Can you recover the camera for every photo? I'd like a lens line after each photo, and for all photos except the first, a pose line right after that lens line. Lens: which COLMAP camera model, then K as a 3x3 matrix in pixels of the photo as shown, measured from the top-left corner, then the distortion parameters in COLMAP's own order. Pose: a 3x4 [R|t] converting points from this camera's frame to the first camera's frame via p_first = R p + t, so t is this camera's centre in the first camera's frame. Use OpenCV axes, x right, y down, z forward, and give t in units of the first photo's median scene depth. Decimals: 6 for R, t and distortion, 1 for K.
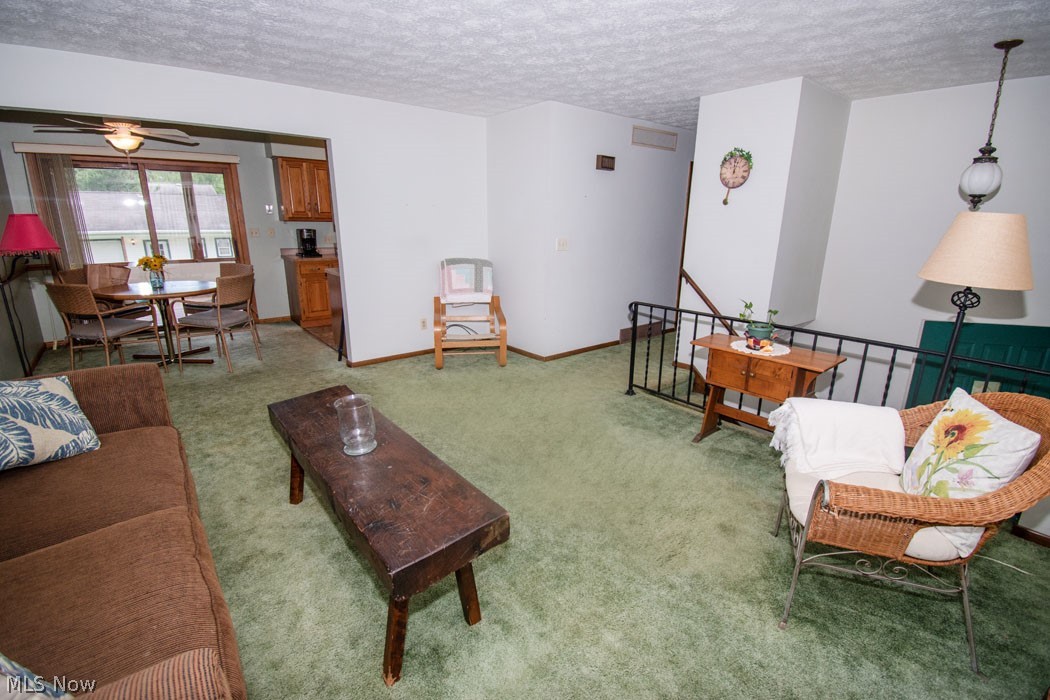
lens RADIAL K [[470.0, 0, 525.0], [0, 470.0, 350.0], [0, 0, 1]] dist [0.016383, -0.022597]
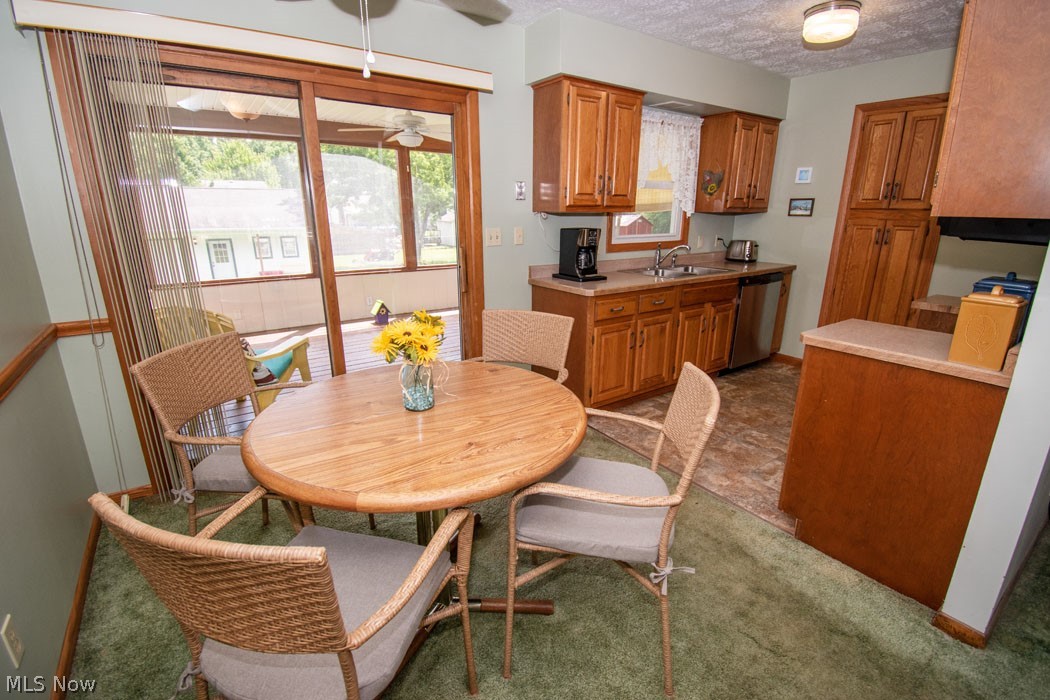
lens RADIAL K [[470.0, 0, 525.0], [0, 470.0, 350.0], [0, 0, 1]] dist [0.016383, -0.022597]
pose [[0.998154, 0.008112, -0.060186, -0.495498], [-0.007386, 0.999897, 0.012265, -0.128640], [0.060280, -0.011798, 0.998112, 0.480099]]
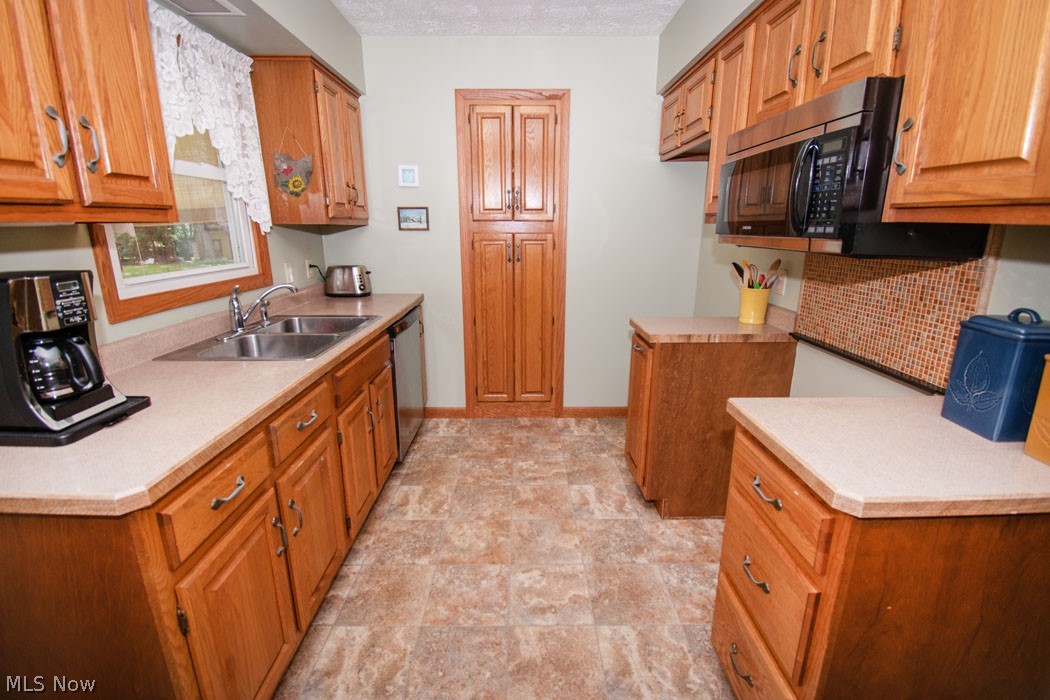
lens RADIAL K [[470.0, 0, 525.0], [0, 470.0, 350.0], [0, 0, 1]] dist [0.016383, -0.022597]
pose [[0.621954, -0.208894, 0.754676, -0.482480], [0.219982, 0.971560, 0.087633, -0.205097], [-0.751519, 0.111511, 0.650219, 0.764775]]
